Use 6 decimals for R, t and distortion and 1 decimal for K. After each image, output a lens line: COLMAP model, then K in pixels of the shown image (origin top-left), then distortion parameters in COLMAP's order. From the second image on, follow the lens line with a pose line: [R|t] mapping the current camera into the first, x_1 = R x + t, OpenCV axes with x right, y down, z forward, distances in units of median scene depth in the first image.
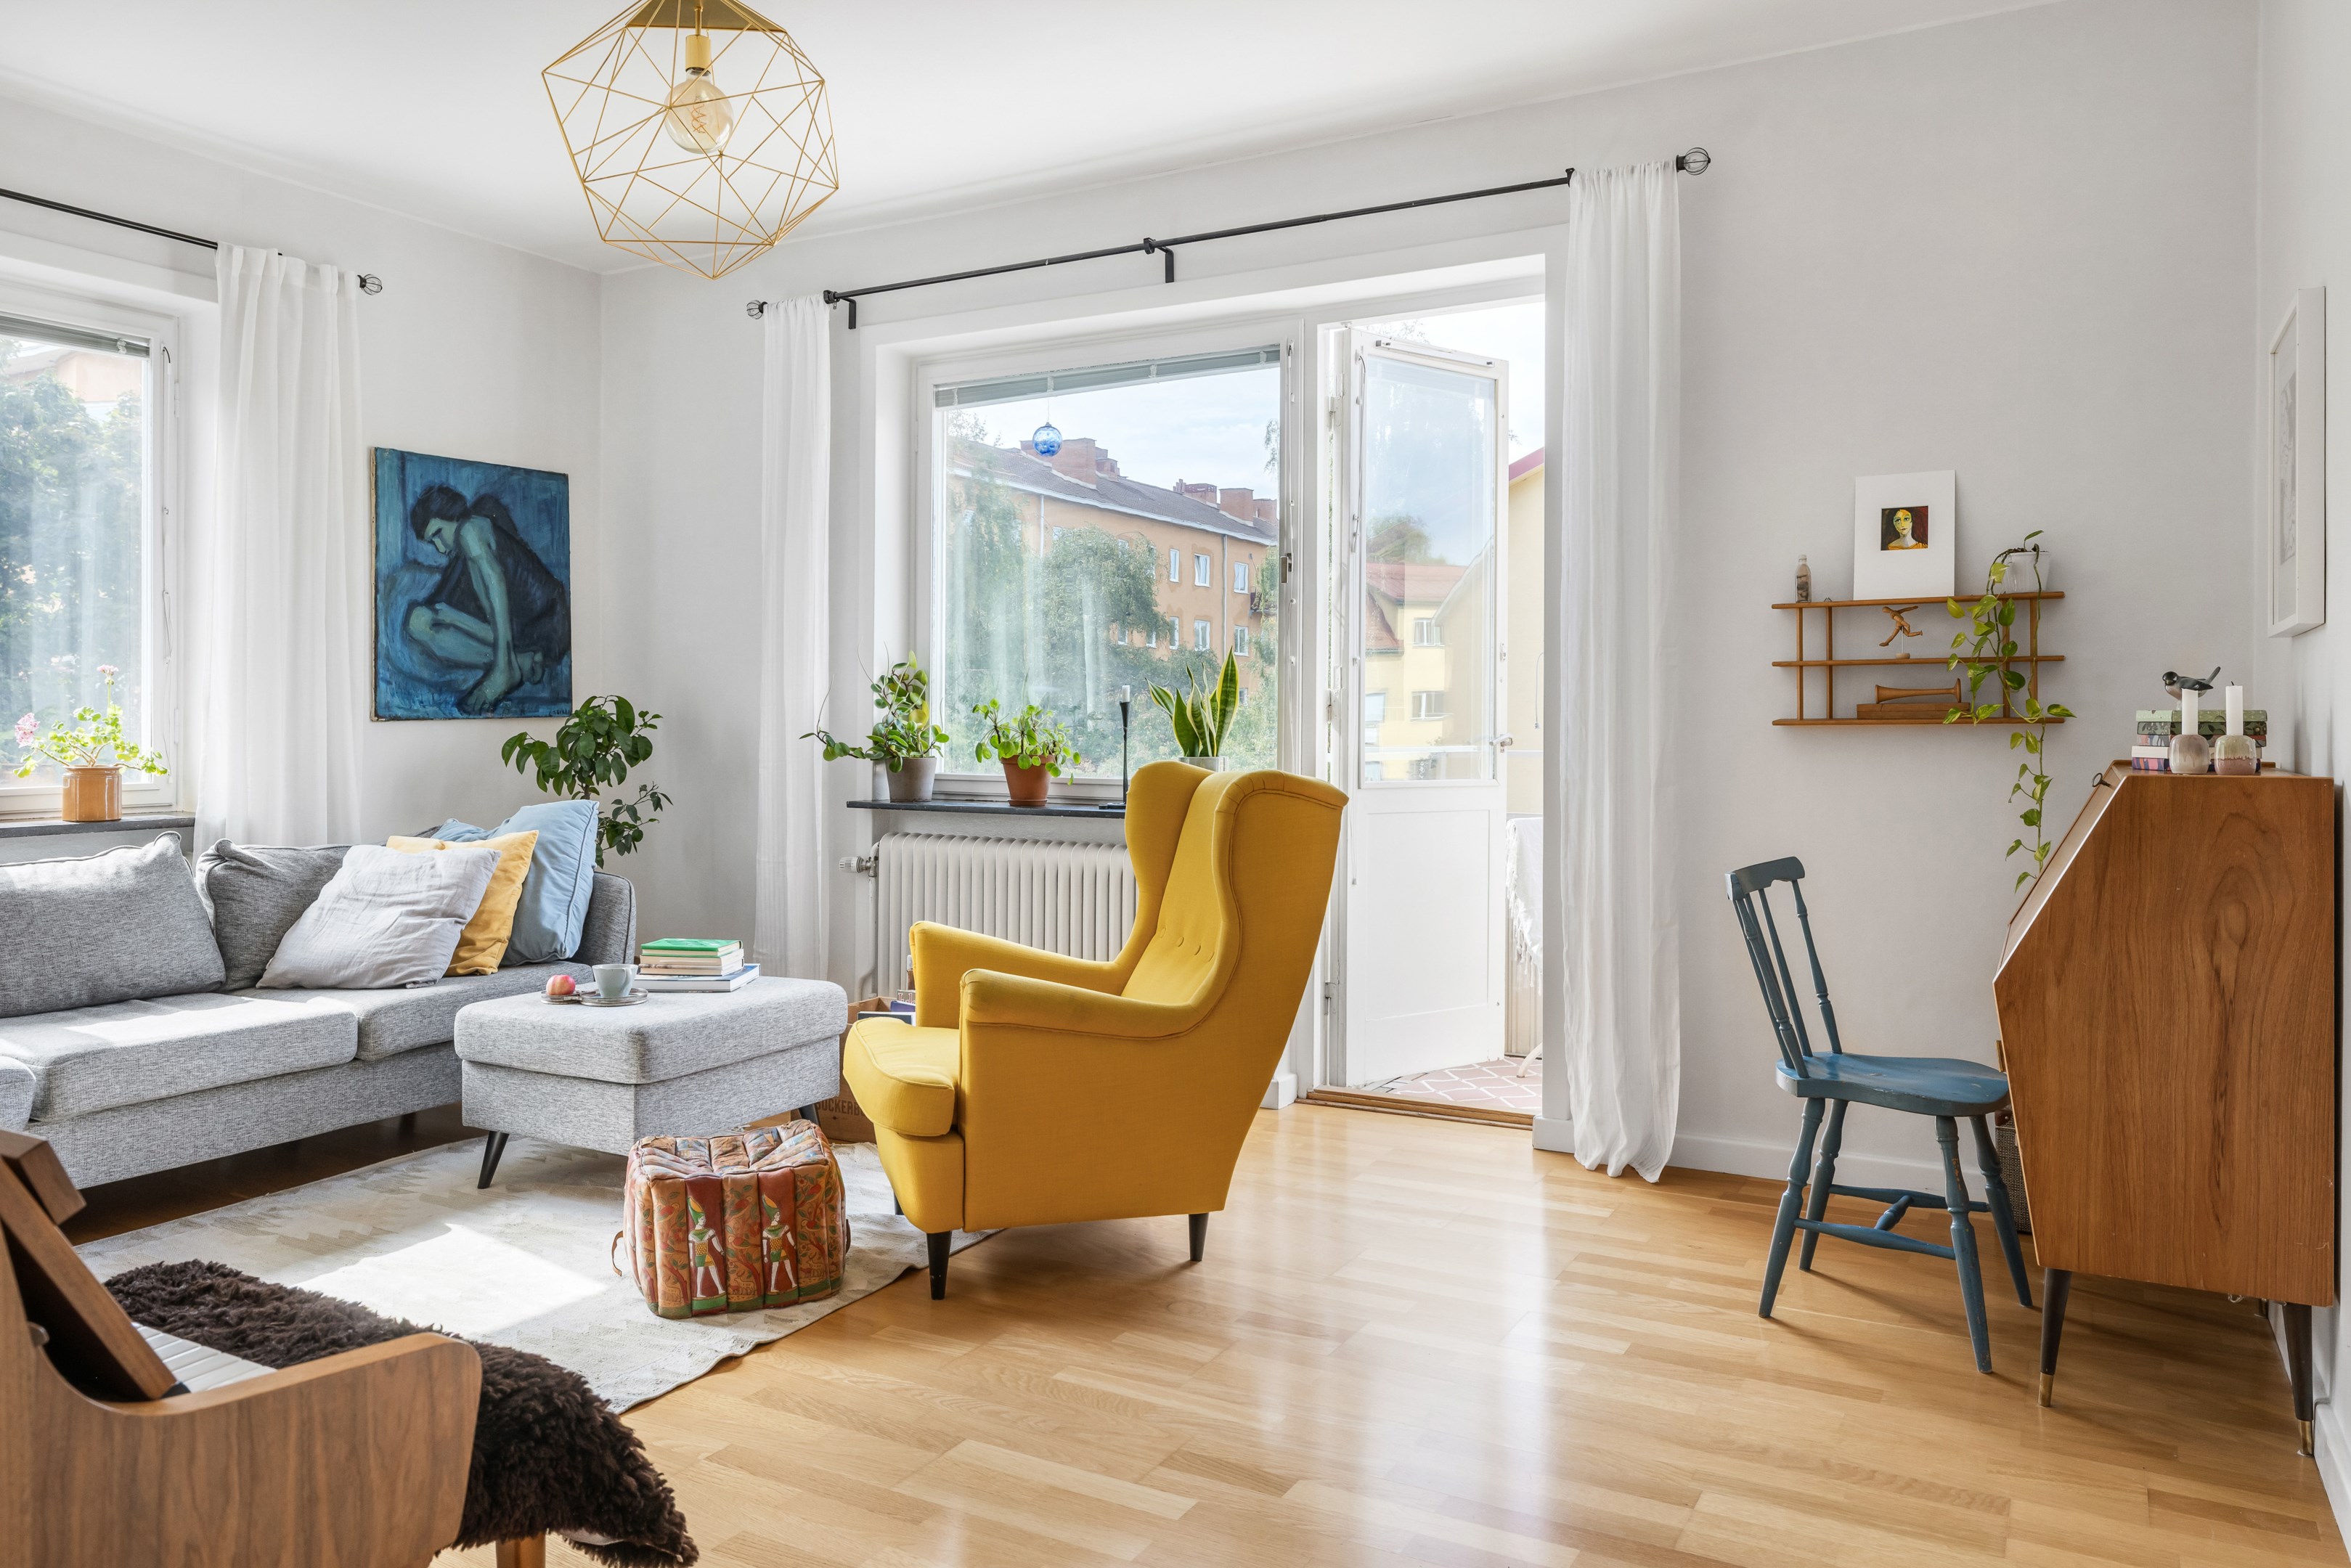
lens RADIAL K [[1726.1, 0, 1171.0], [0, 1726.1, 761.4], [0, 0, 1]] dist [0.000409, -0.000487]
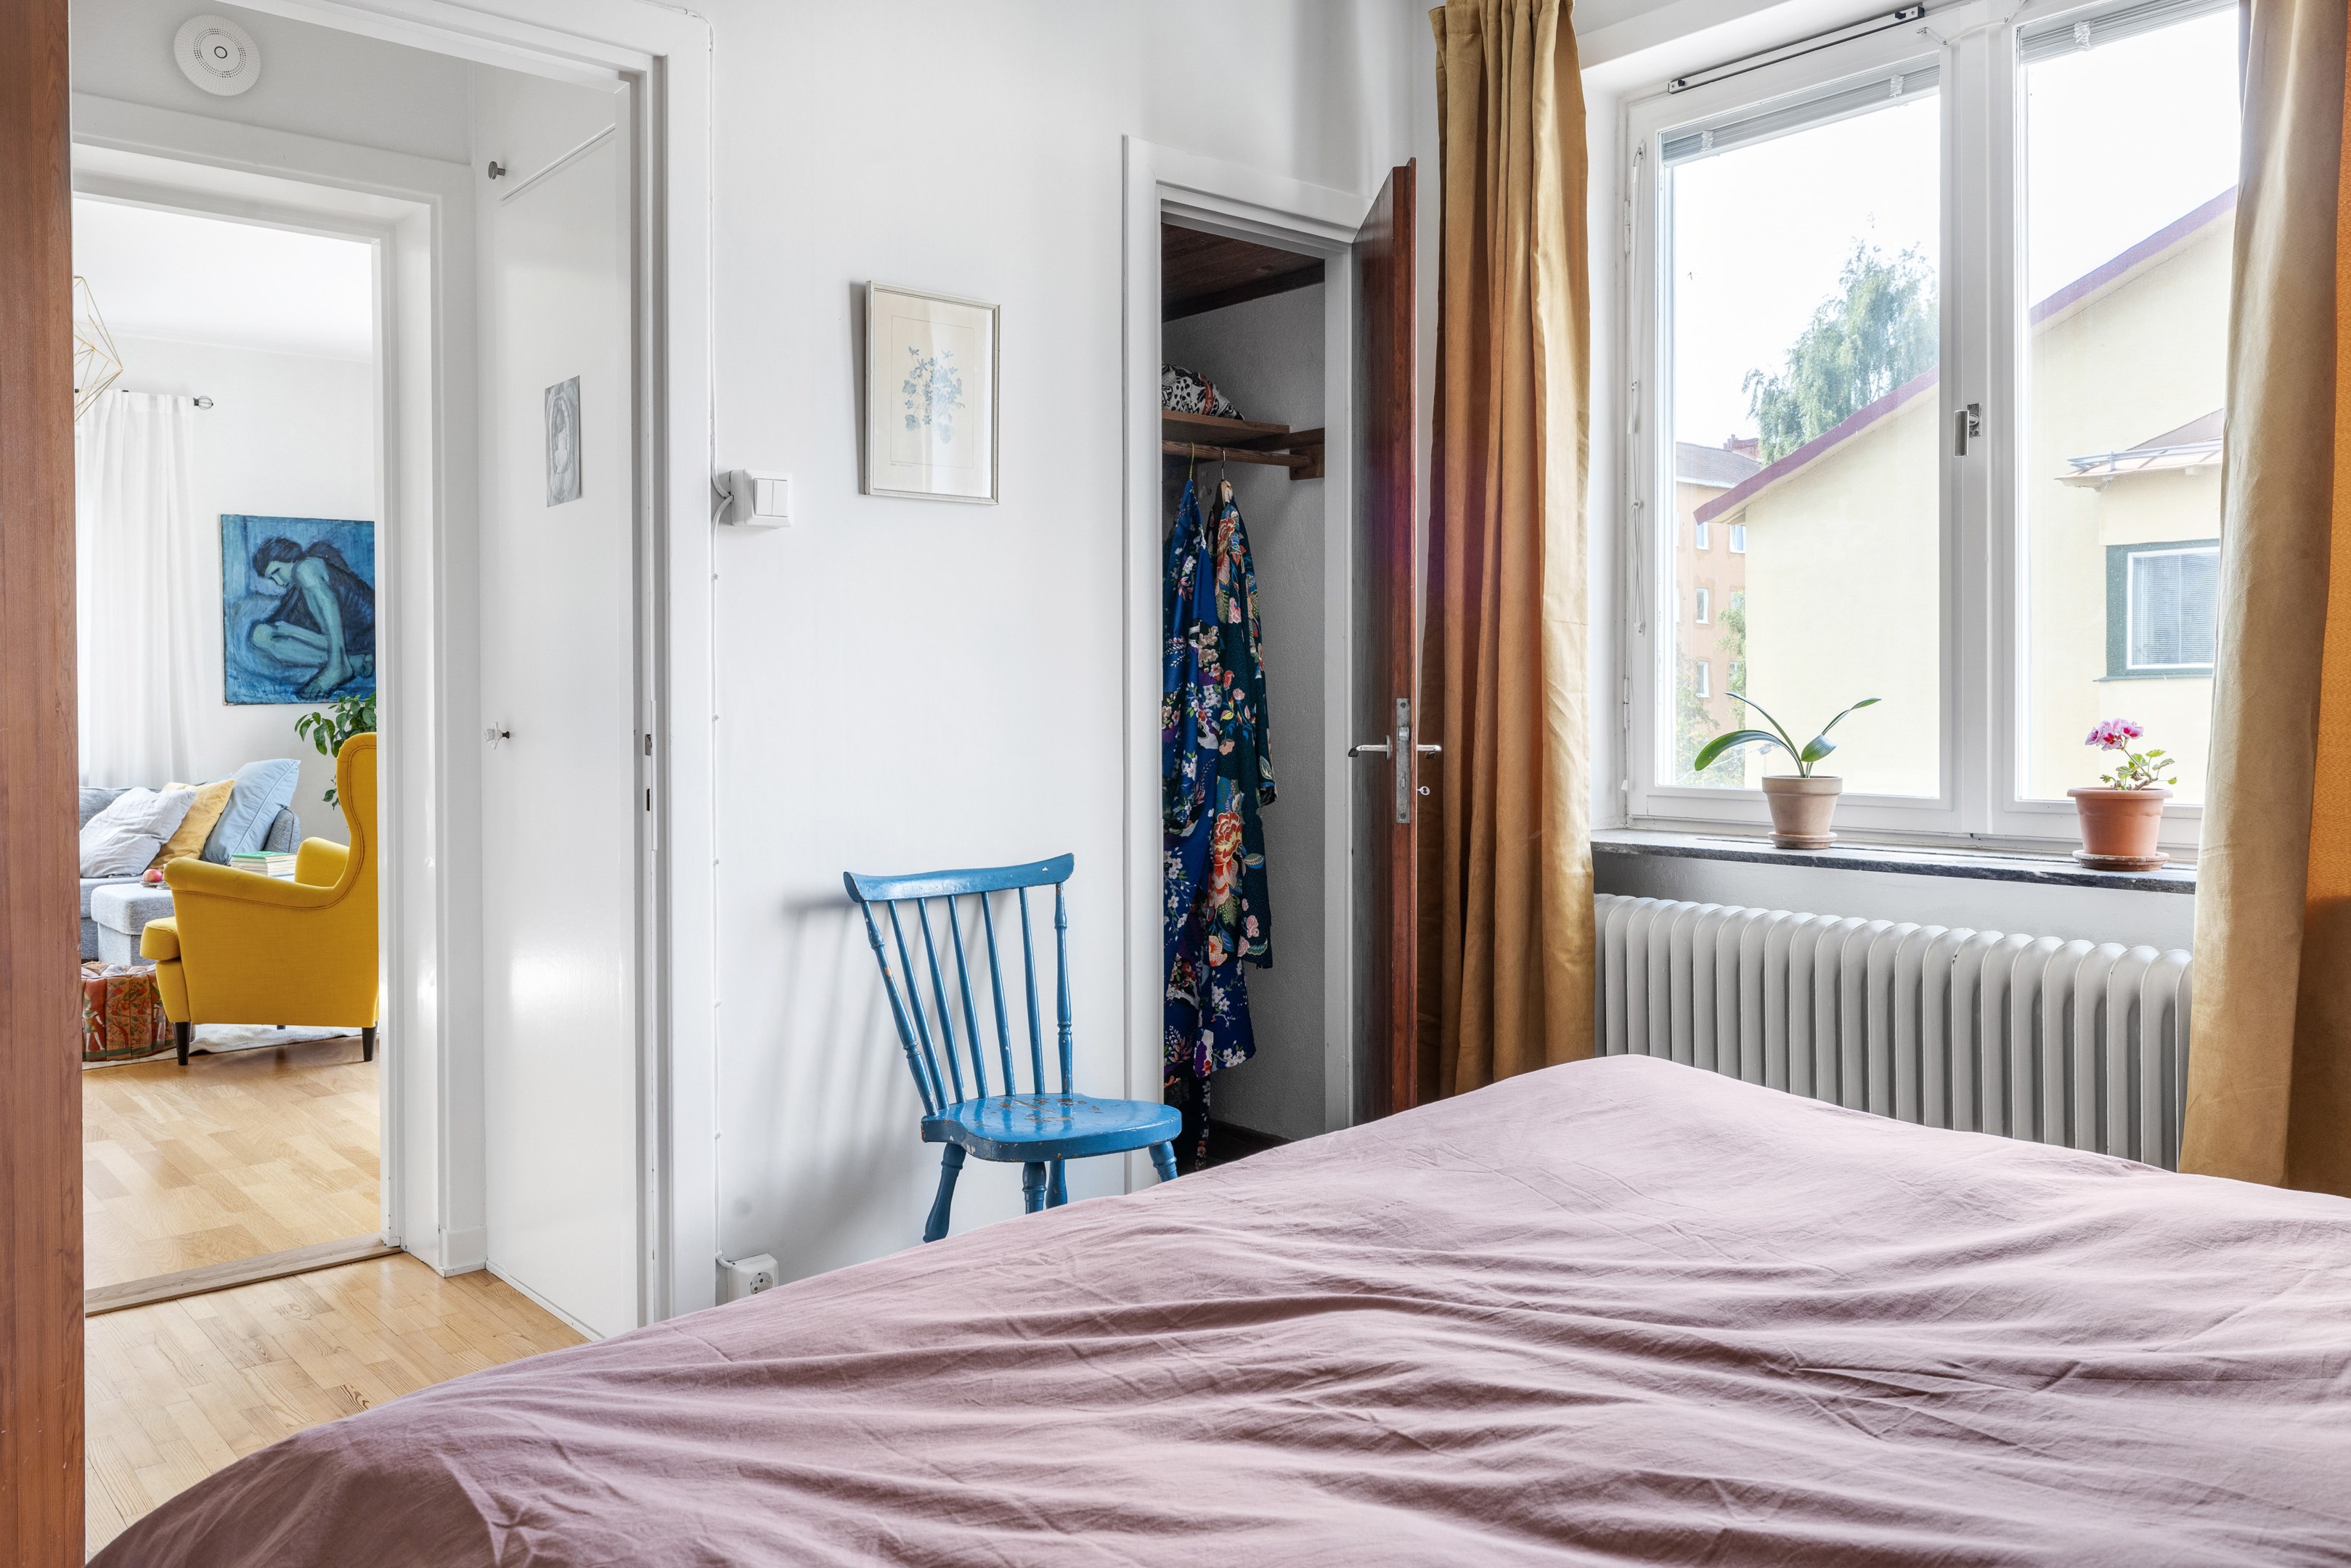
lens RADIAL K [[1852.6, 0, 1174.5], [0, 1852.6, 790.1], [0, 0, 1]] dist [-0.002975, 0.003198]
pose [[0.933141, 0.007840, -0.359424, 0.812450], [0.000034, 0.999760, 0.021894, 0.013290], [0.359510, -0.020442, 0.932917, -0.153400]]
